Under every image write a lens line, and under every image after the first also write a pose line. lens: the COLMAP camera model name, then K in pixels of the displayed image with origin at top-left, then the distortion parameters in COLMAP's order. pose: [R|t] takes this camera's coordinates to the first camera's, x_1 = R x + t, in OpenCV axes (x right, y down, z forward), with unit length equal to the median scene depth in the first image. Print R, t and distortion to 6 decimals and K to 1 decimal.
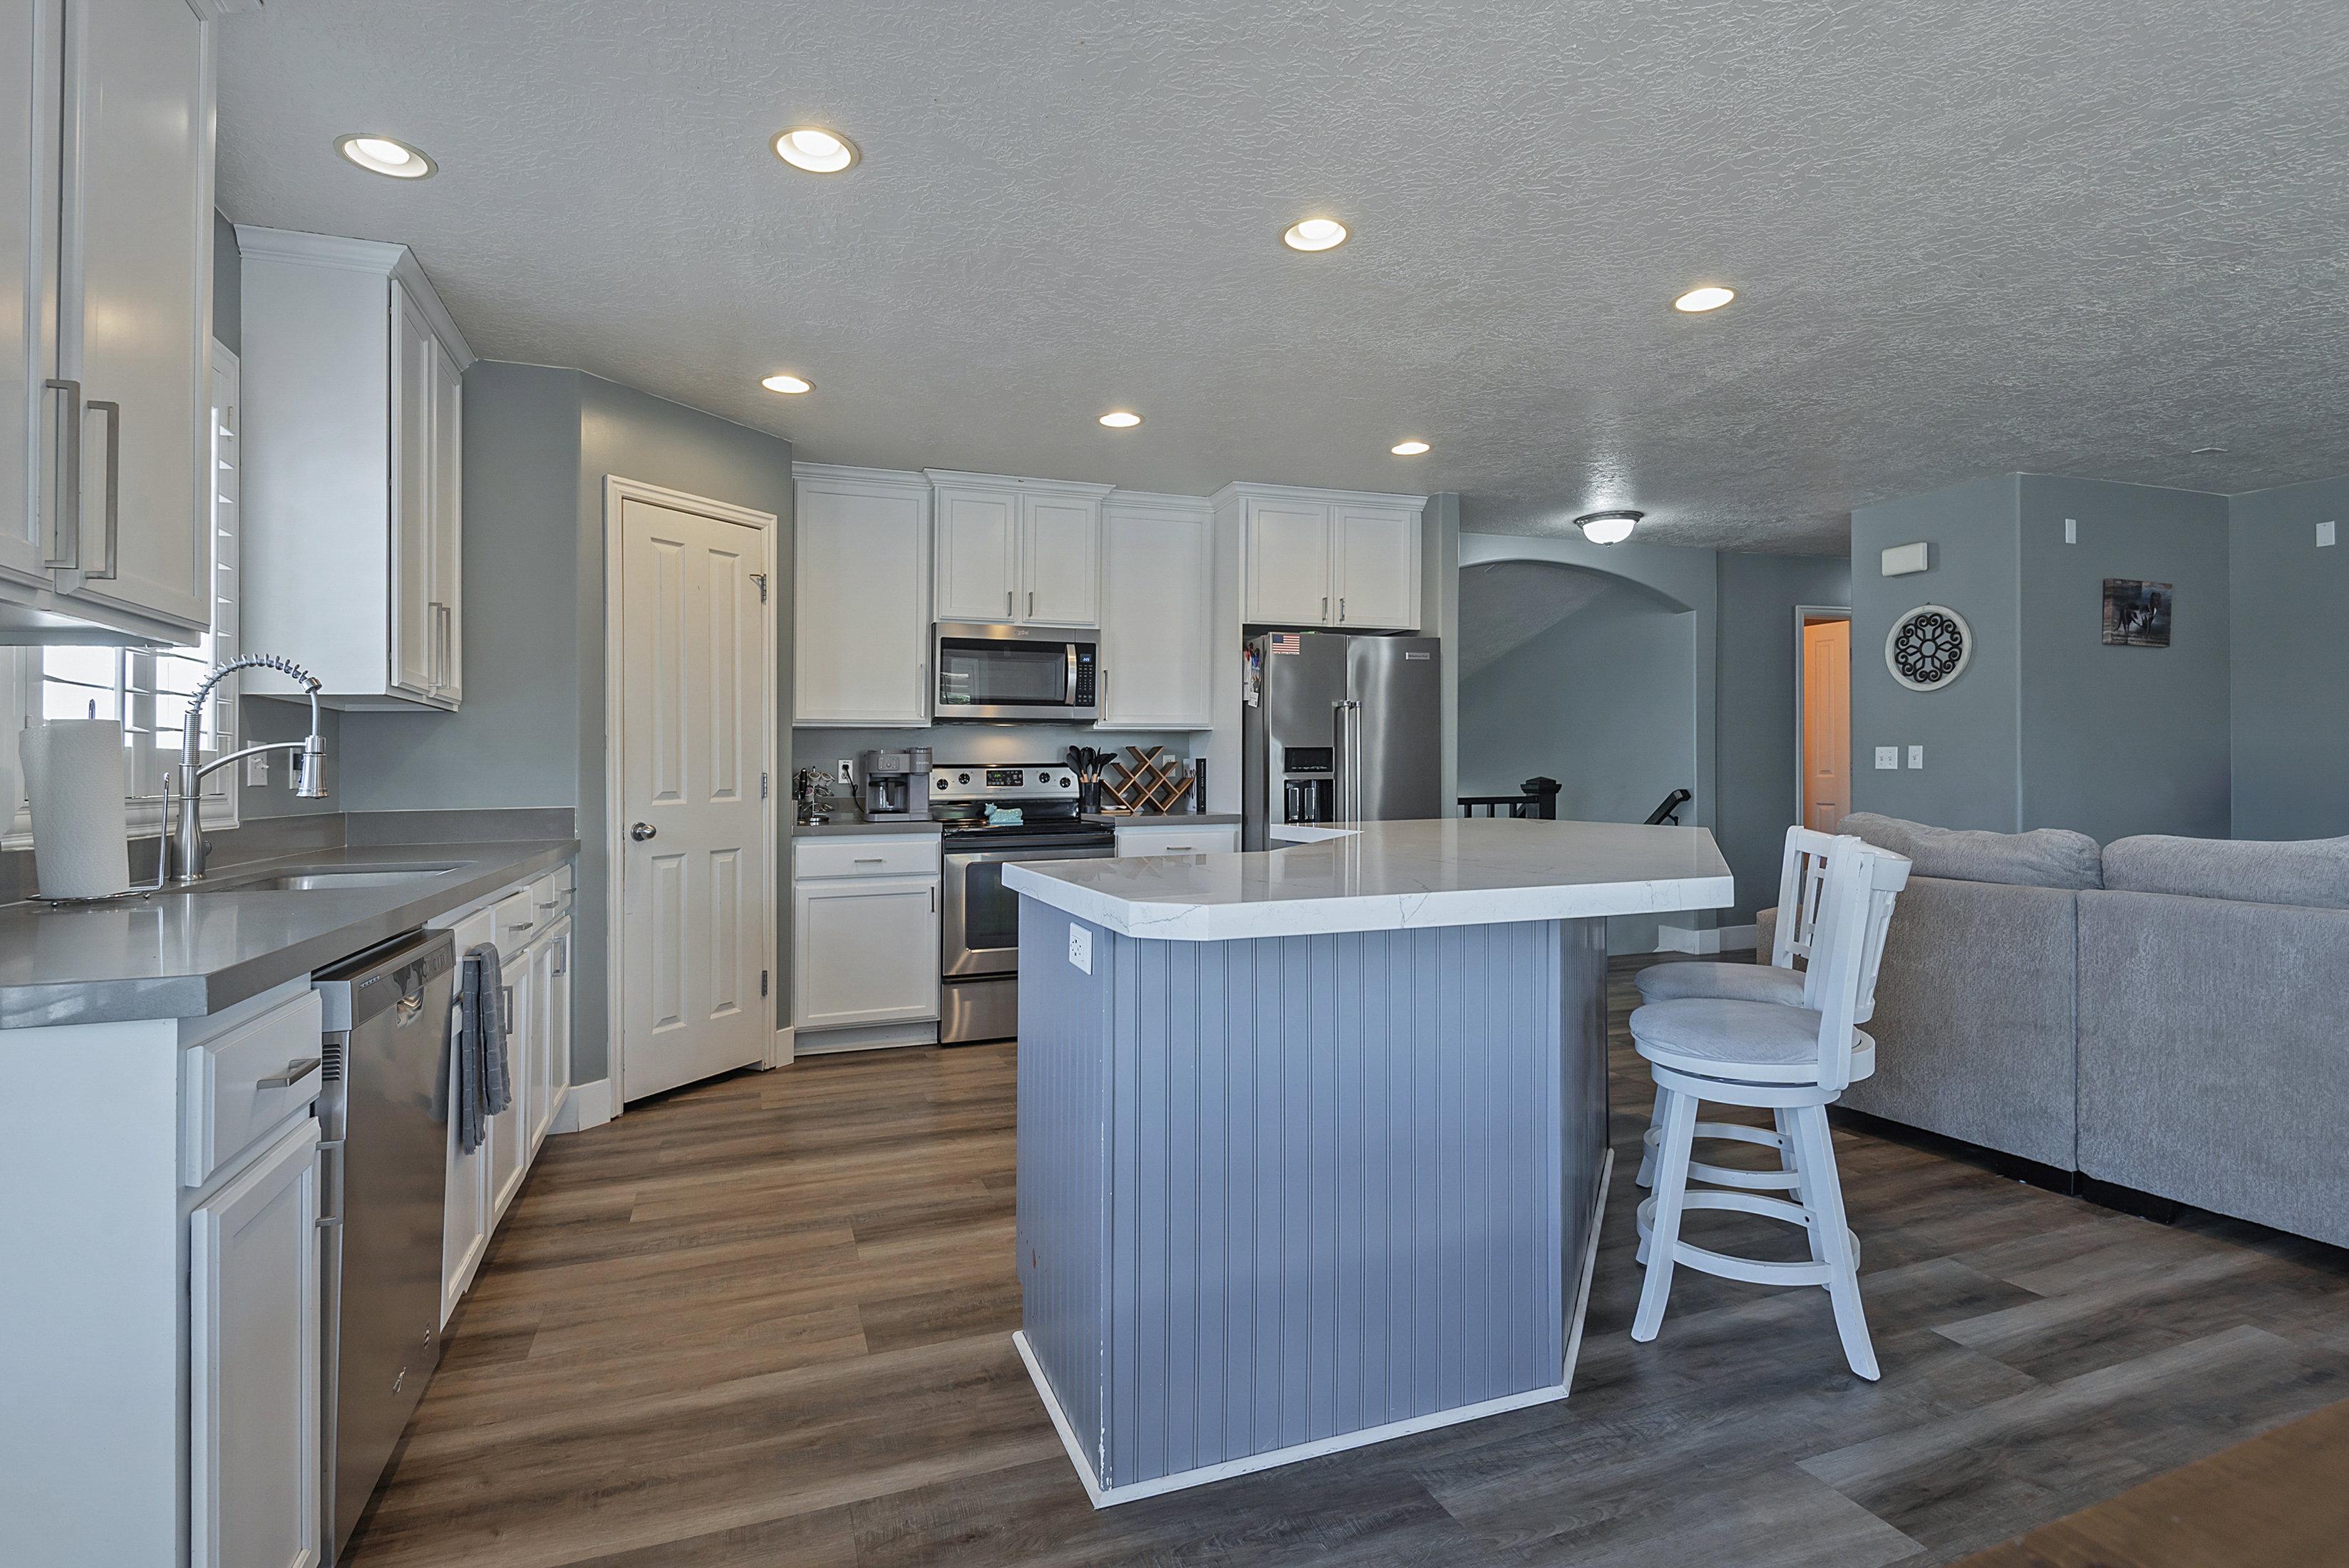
lens RADIAL K [[1139.1, 0, 1165.8], [0, 1139.1, 770.6], [0, 0, 1]] dist [-0.000564, -0.009511]
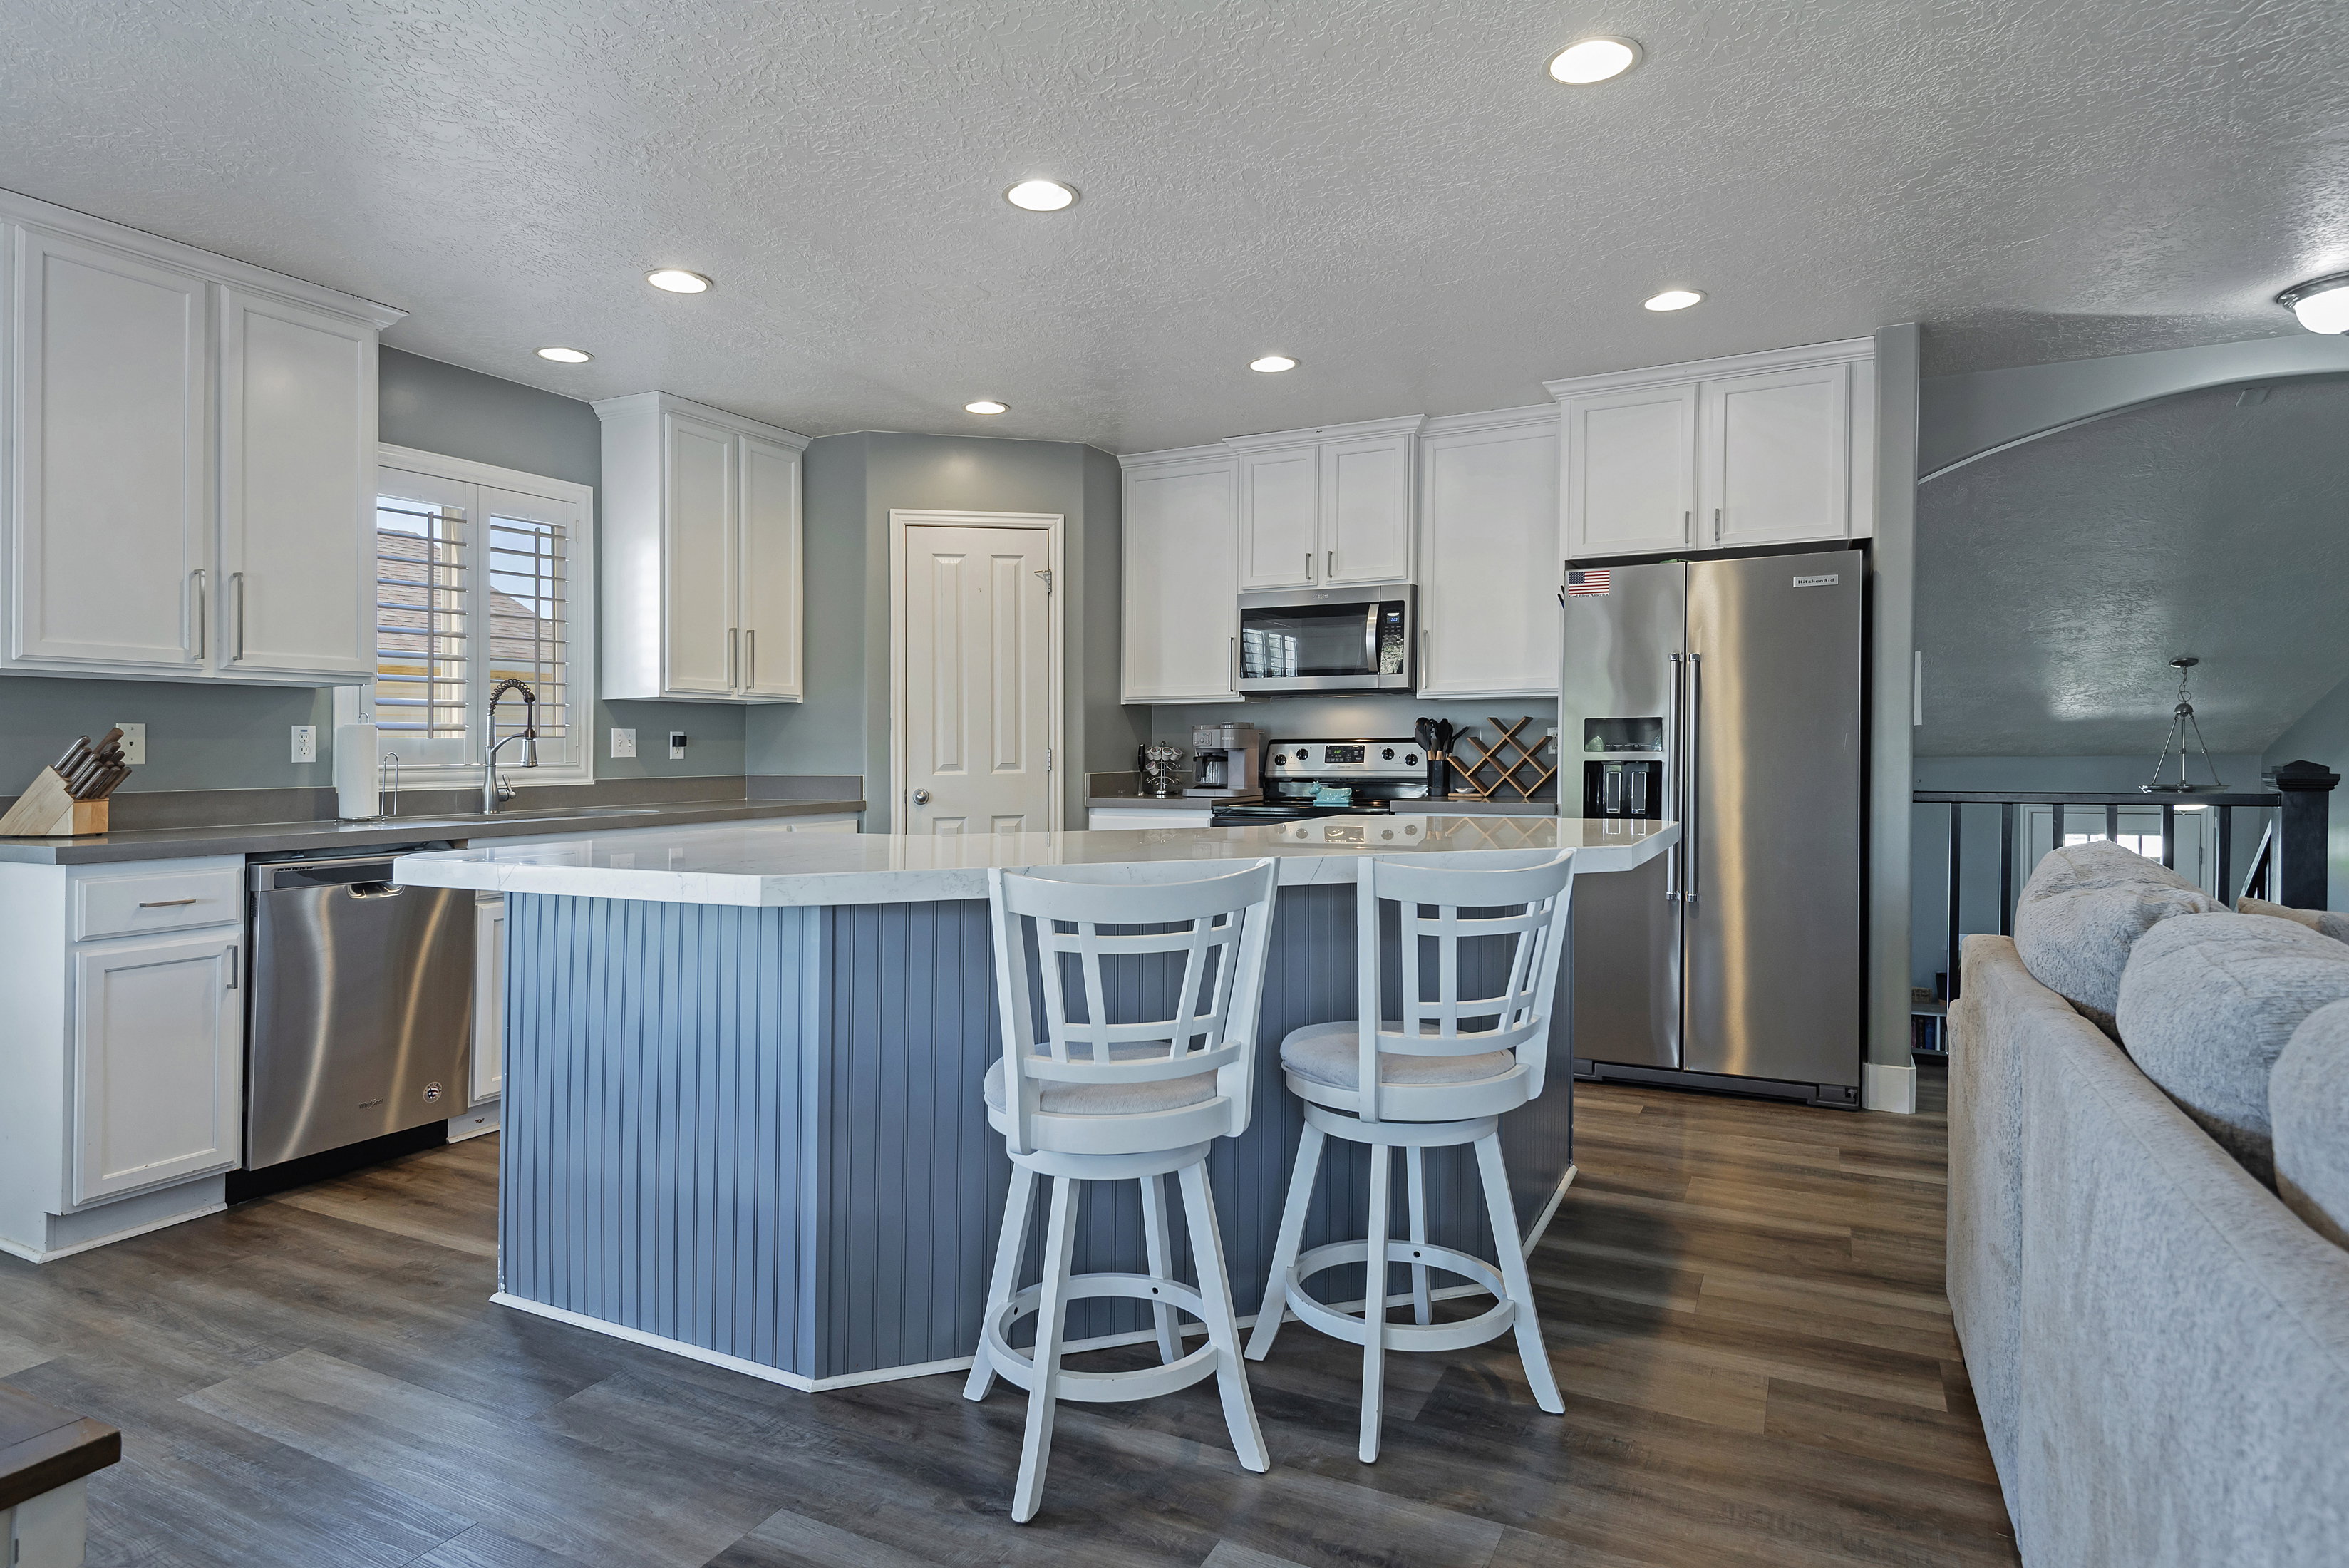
lens RADIAL K [[1298.4, 0, 1126.9], [0, 1298.4, 763.2], [0, 0, 1]] dist [0.028349, -0.008874]
pose [[0.672404, 0.015025, -0.740032, 0.543129], [0.002204, 0.999749, 0.022301, -0.010358], [0.740181, -0.016626, 0.672202, 0.174015]]
